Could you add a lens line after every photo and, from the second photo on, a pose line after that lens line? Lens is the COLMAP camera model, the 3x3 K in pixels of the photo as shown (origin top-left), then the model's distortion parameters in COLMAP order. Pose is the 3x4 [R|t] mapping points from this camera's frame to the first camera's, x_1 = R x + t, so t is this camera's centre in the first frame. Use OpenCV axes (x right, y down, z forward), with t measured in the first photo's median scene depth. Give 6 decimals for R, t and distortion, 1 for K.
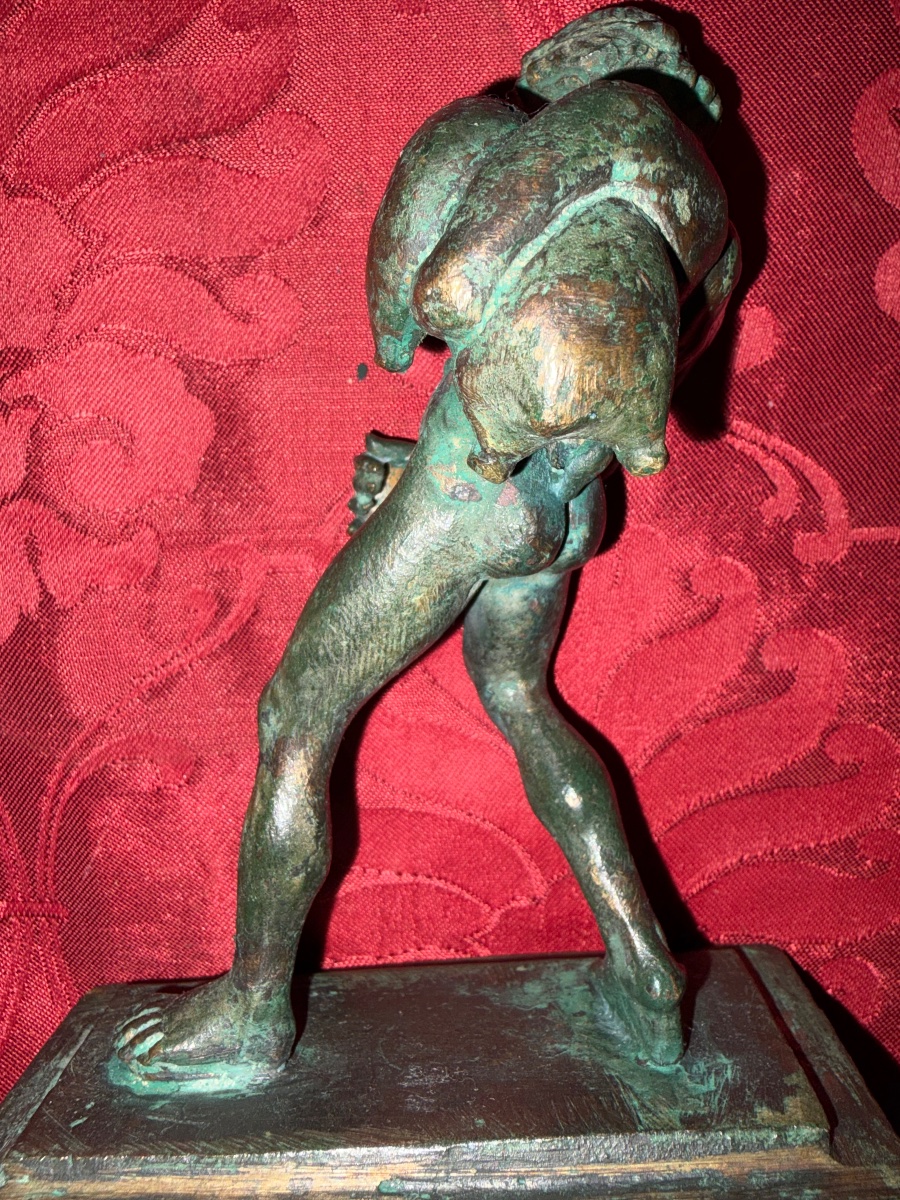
lens RADIAL K [[896.2, 0, 449.6], [0, 896.2, 516.0], [0, 0, 1]] dist [-0.002468, -0.001291]
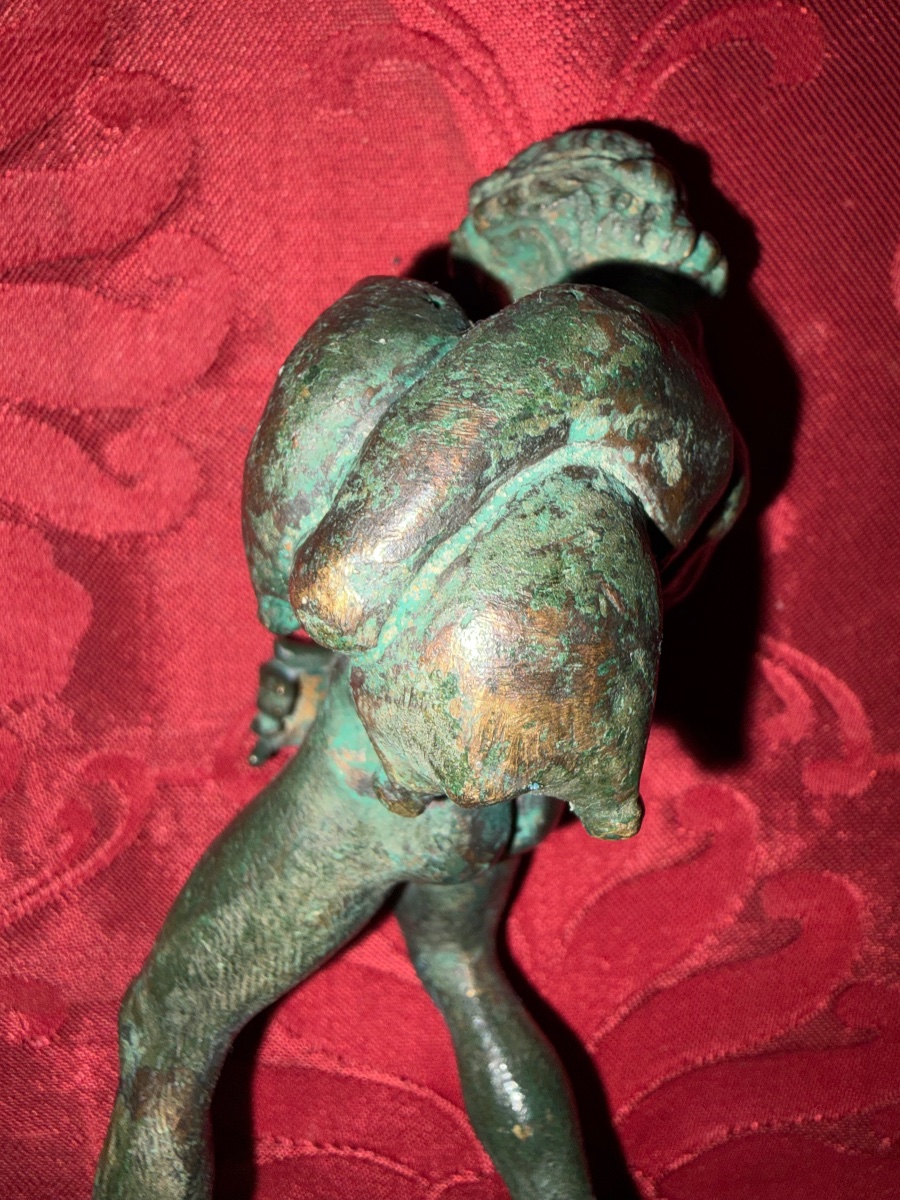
lens RADIAL K [[909.9, 0, 449.3], [0, 909.9, 508.0], [0, 0, 1]] dist [-0.009389, 0.003987]
pose [[0.999847, 0.016418, 0.006070, 0.082339], [-0.016521, 0.999713, 0.017323, -0.326720], [-0.005784, -0.017421, 0.999832, 0.283988]]
